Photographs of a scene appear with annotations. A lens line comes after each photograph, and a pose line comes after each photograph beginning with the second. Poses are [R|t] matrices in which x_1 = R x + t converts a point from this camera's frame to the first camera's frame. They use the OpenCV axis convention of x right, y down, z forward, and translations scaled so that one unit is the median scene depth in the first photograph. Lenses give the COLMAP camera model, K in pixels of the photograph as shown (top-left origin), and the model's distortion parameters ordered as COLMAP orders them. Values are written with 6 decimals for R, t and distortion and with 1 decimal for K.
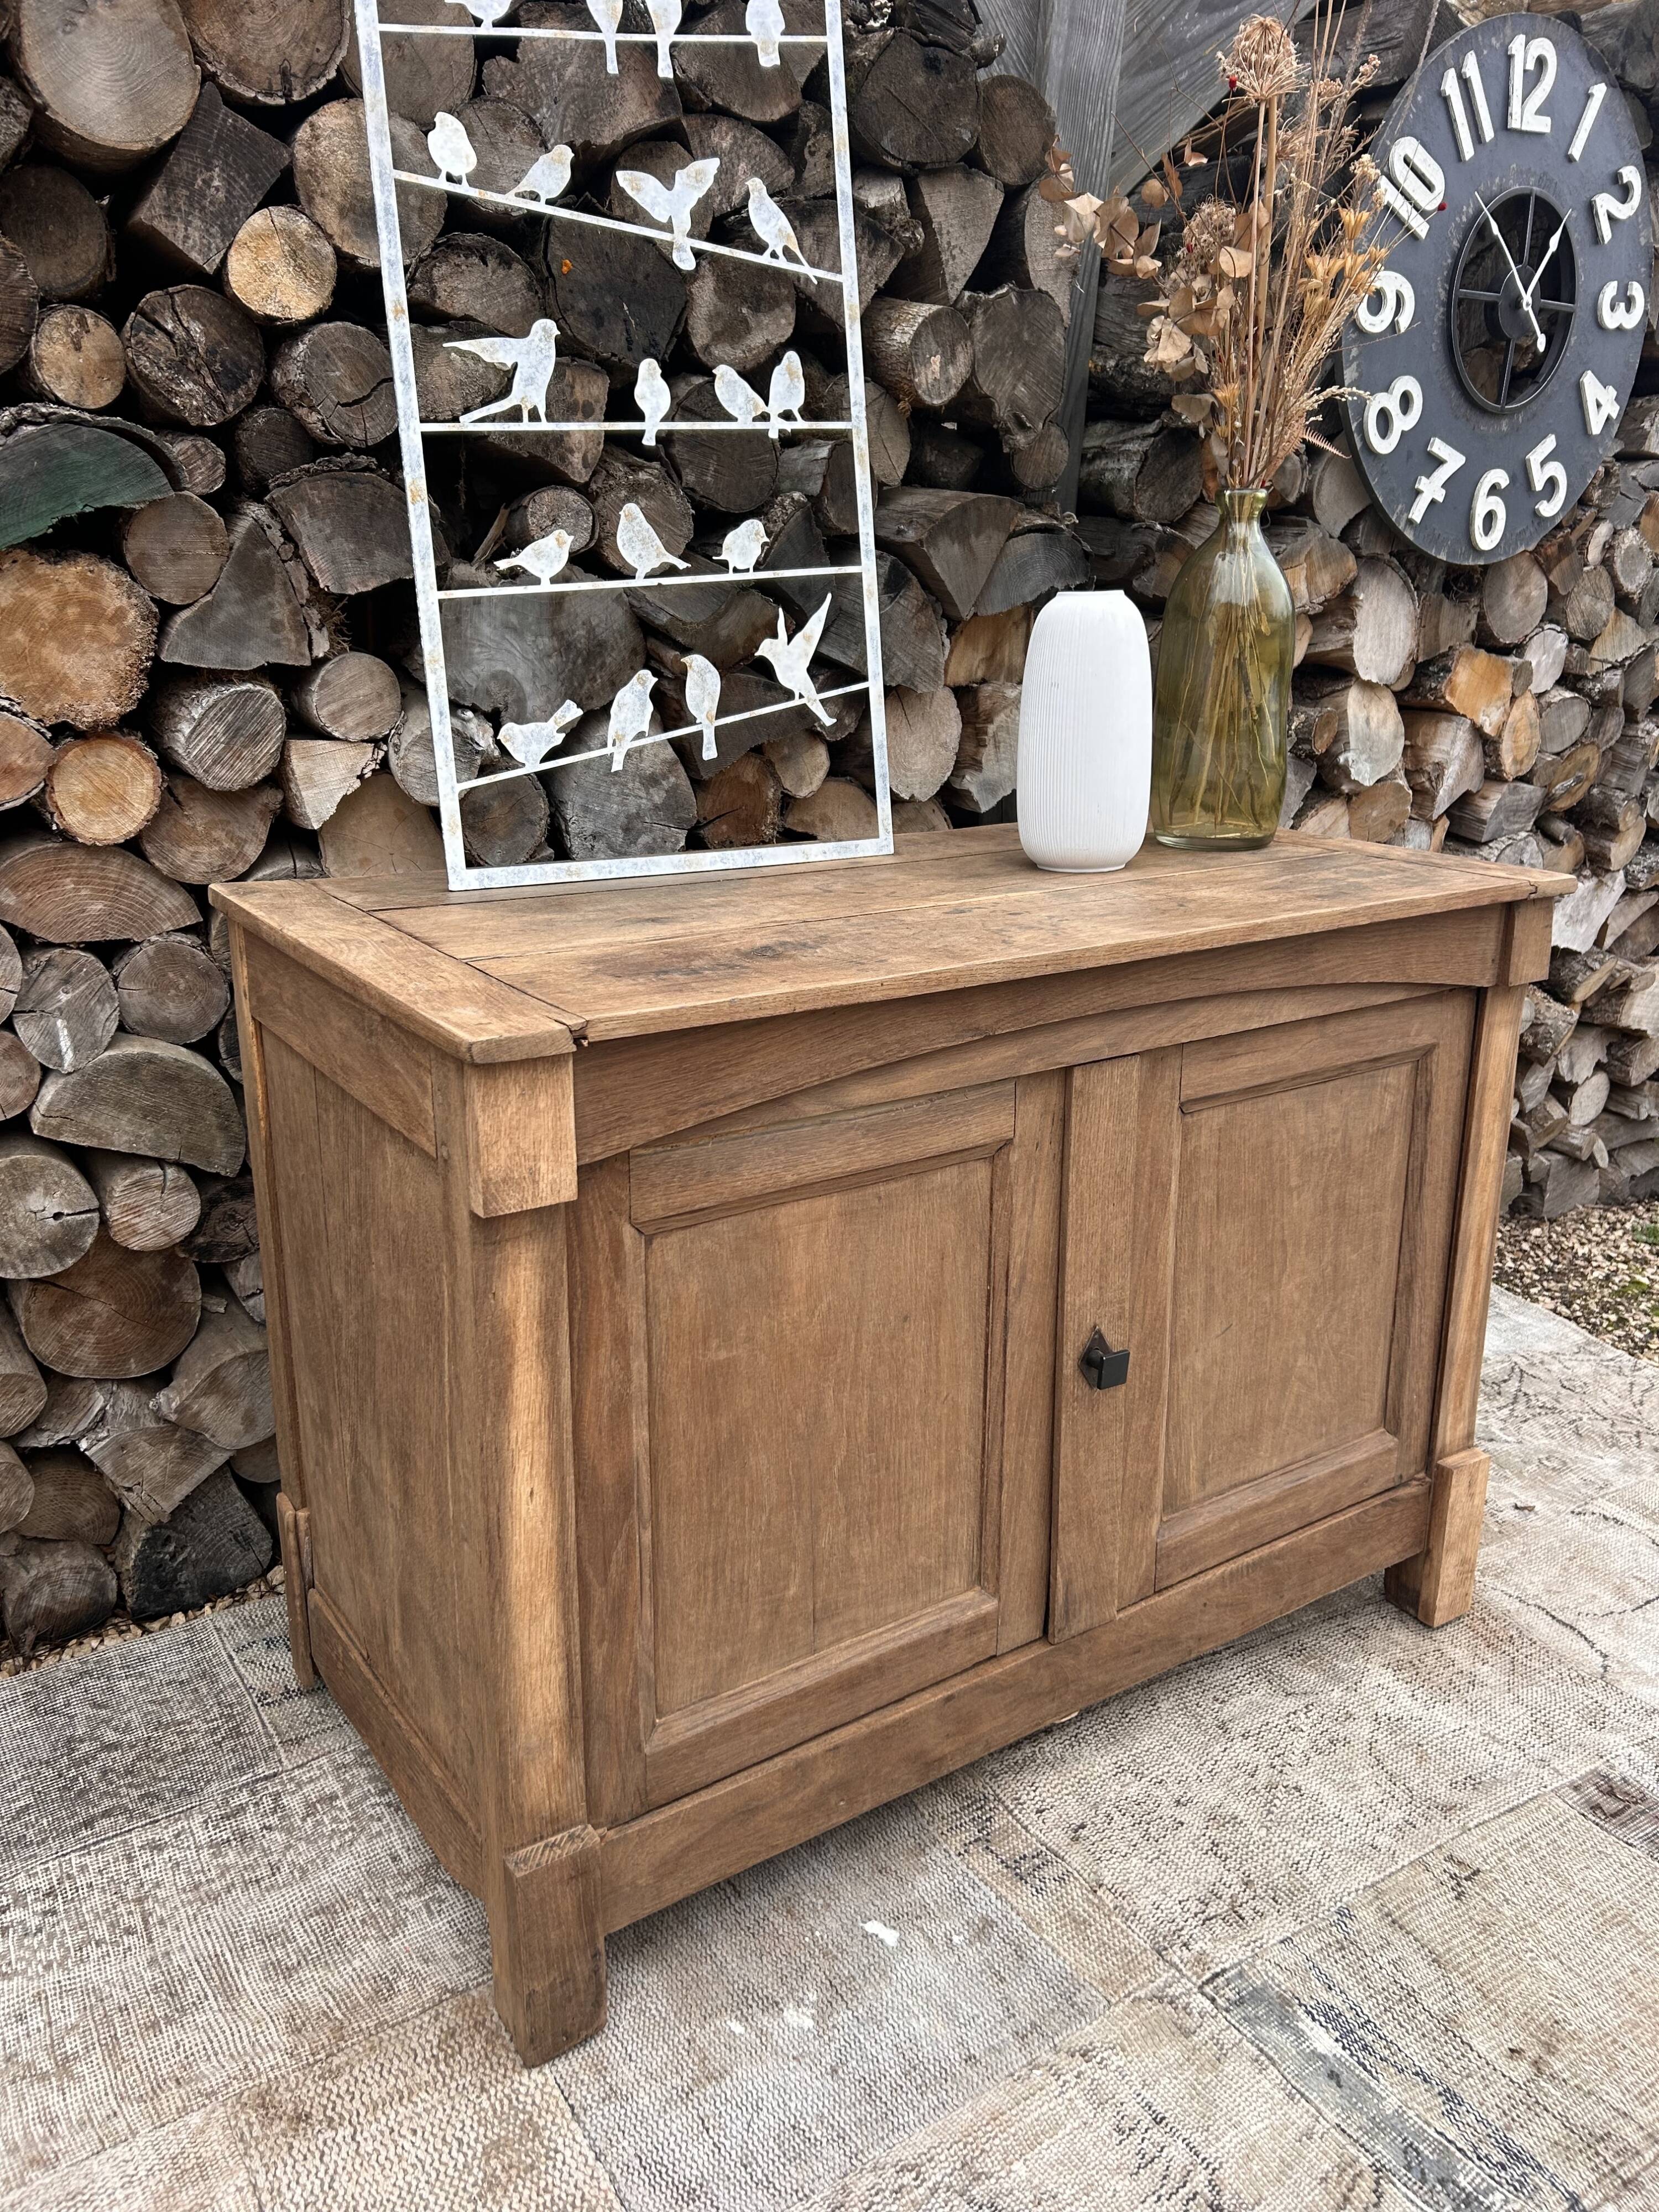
lens RADIAL K [[1667.9, 0, 834.5], [0, 1667.9, 1107.0], [0, 0, 1]] dist [0.041131, -0.038587]
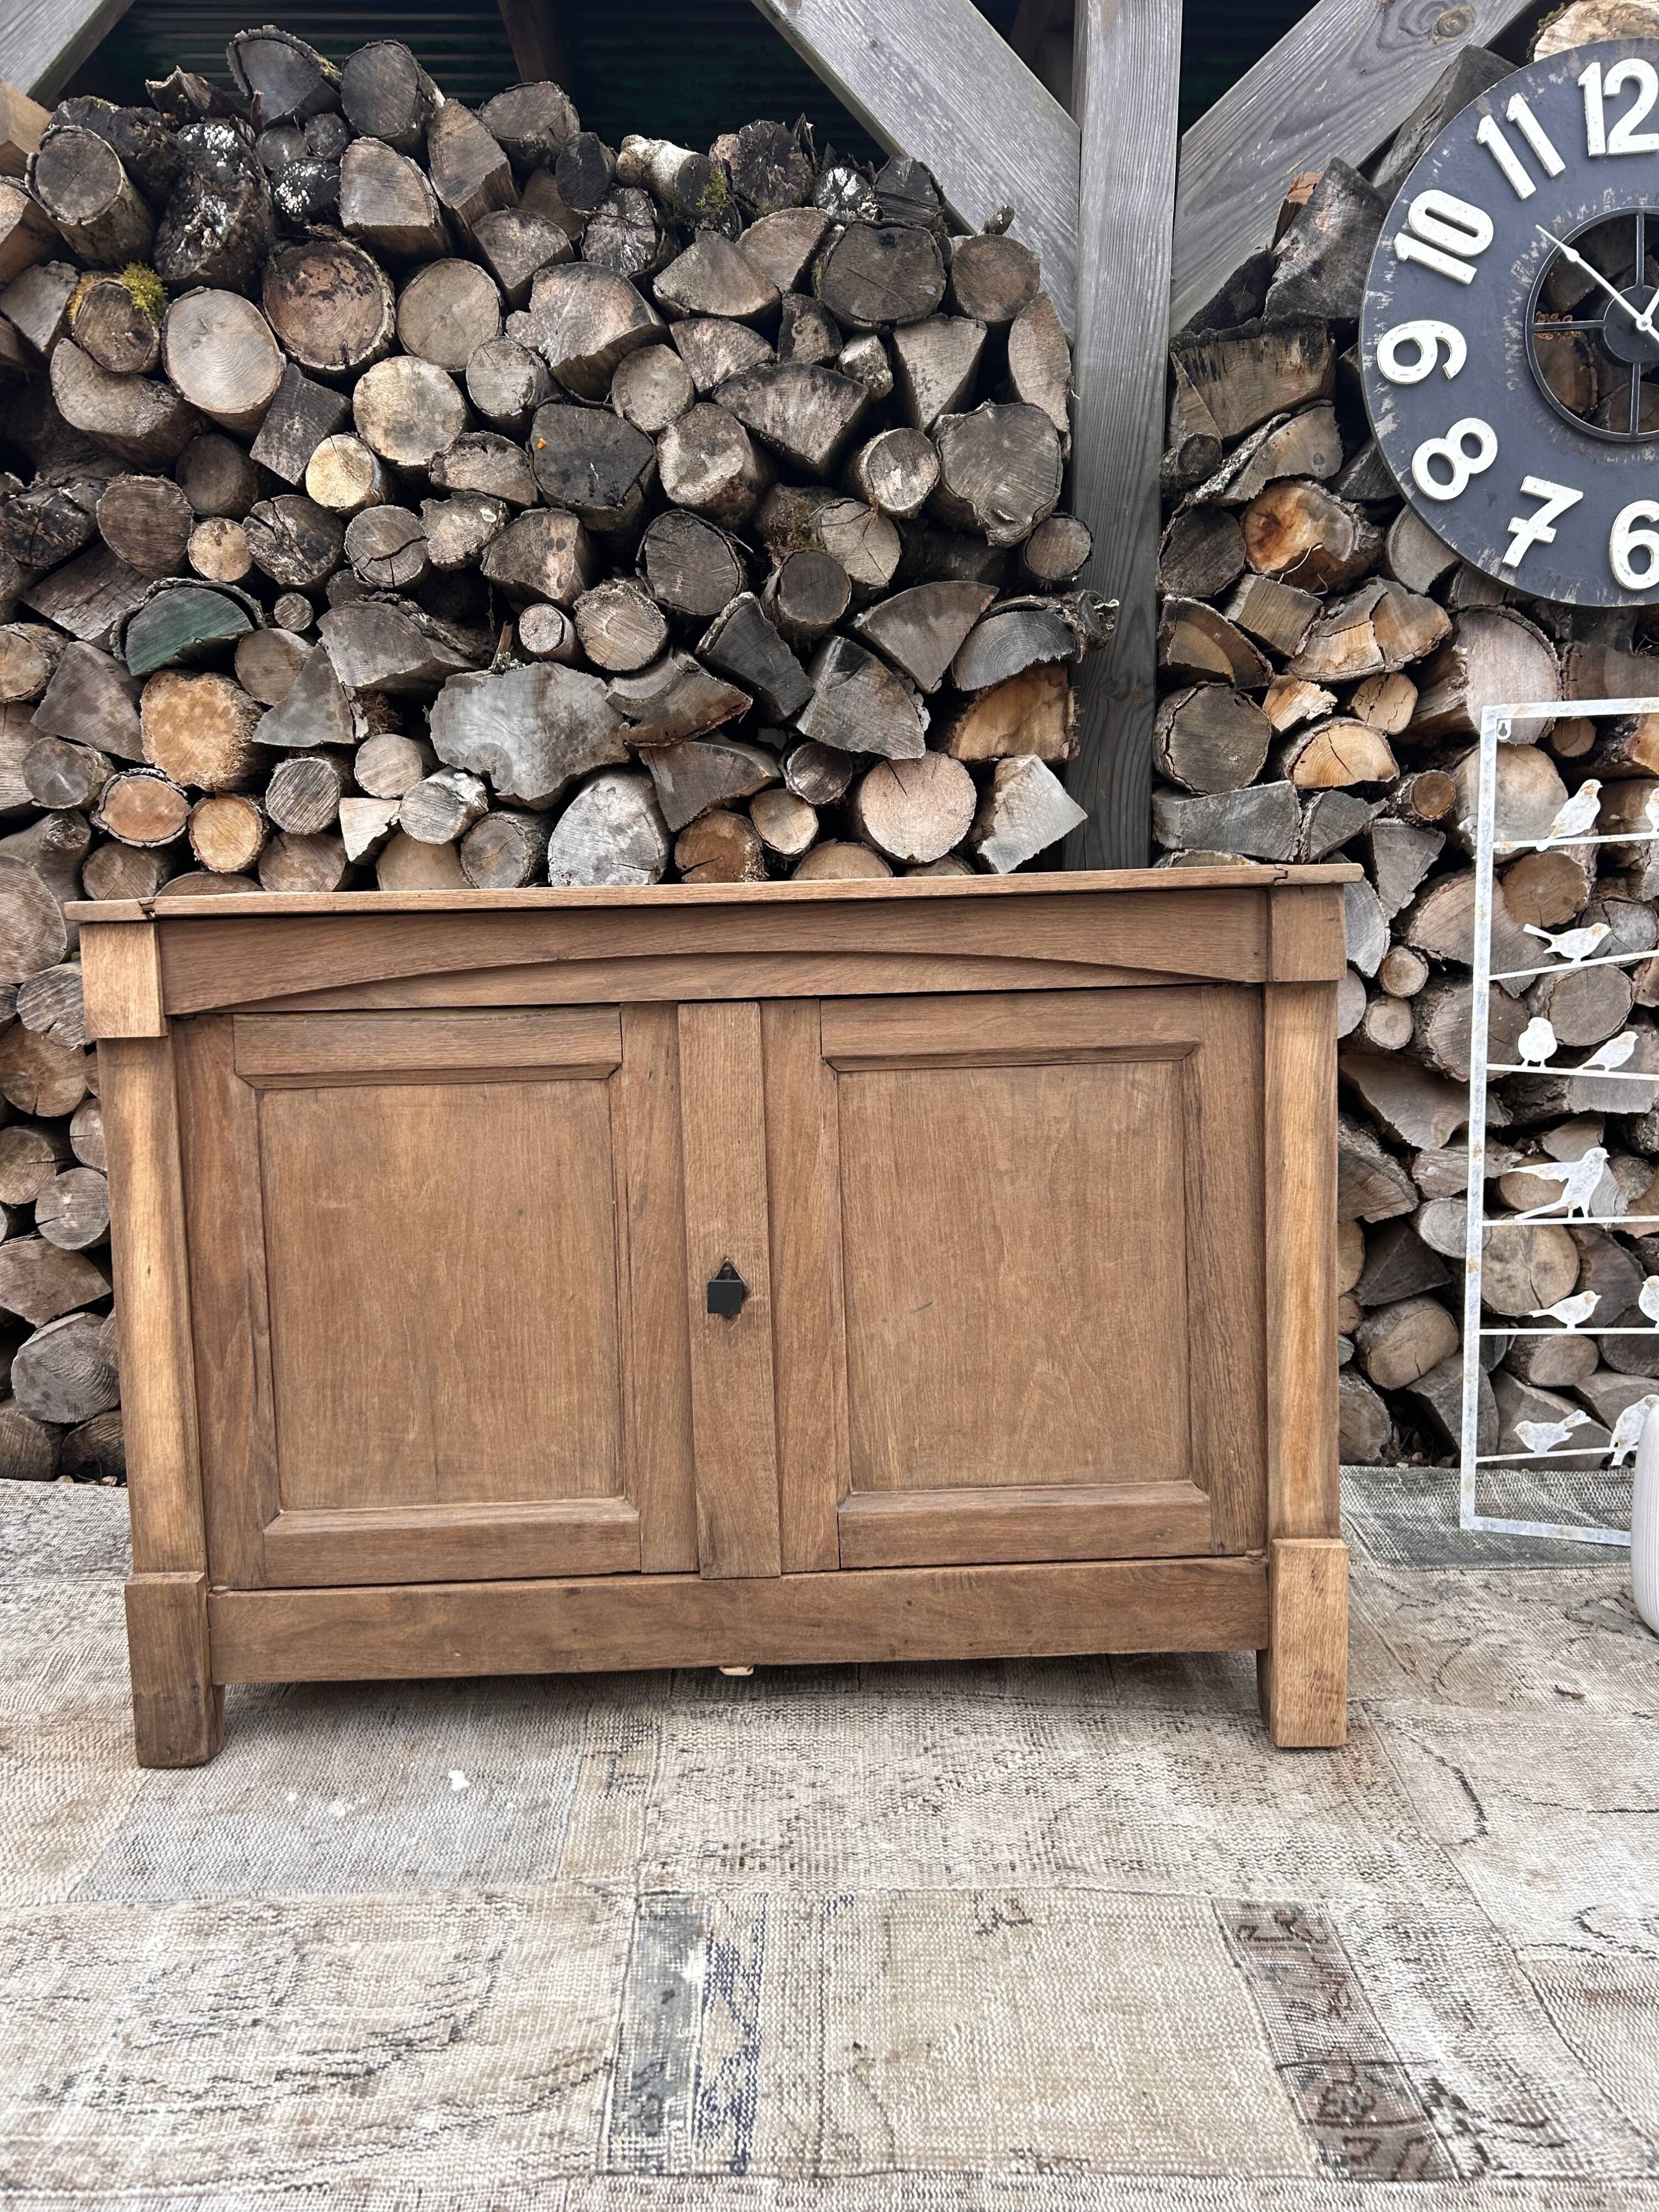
lens RADIAL K [[1663.6, 0, 805.3], [0, 1663.6, 1080.4], [0, 0, 1]] dist [0.037093, -0.033447]
pose [[0.833113, 0.023884, -0.552587, 0.764720], [-0.128153, 0.980216, -0.150844, 0.168721], [0.538051, 0.196486, 0.819691, 0.127594]]
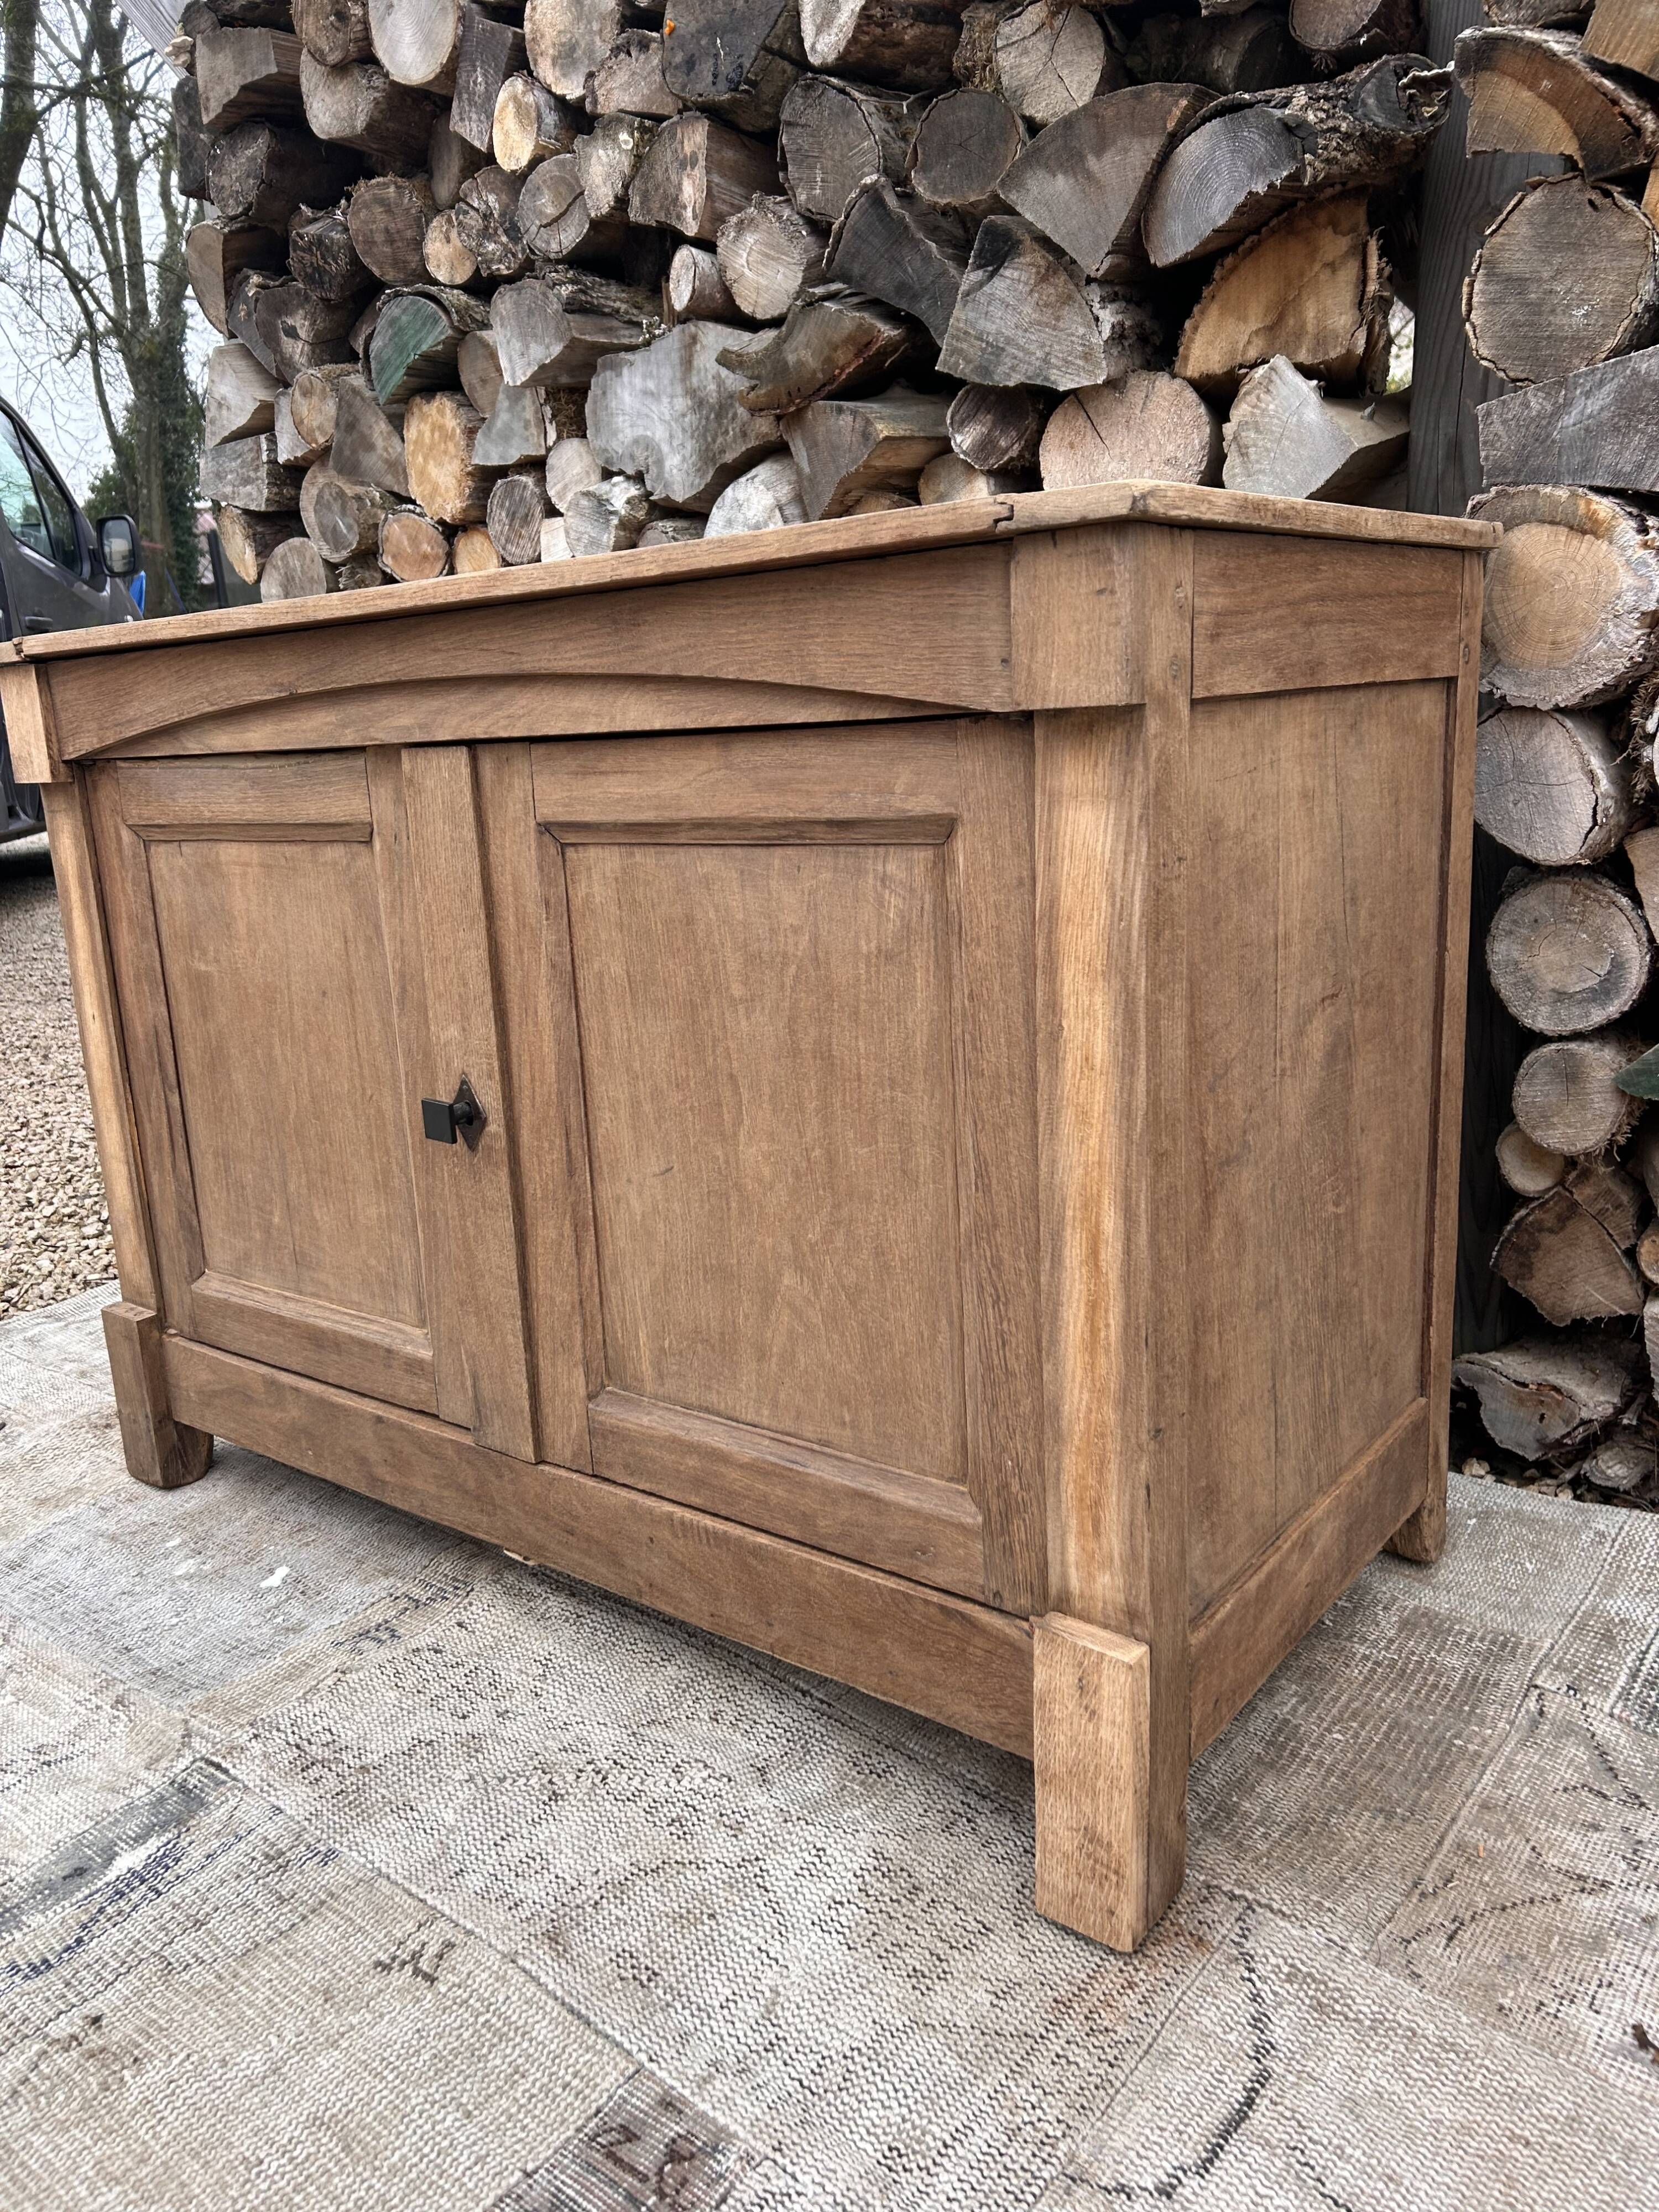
lens RADIAL K [[1666.2, 0, 829.2], [0, 1666.2, 1107.5], [0, 0, 1]] dist [0.043913, -0.044088]
pose [[0.299620, 0.194617, -0.933998, 0.994702], [-0.226993, 0.965403, 0.128343, -0.005259], [0.926662, 0.173557, 0.333431, 0.866570]]
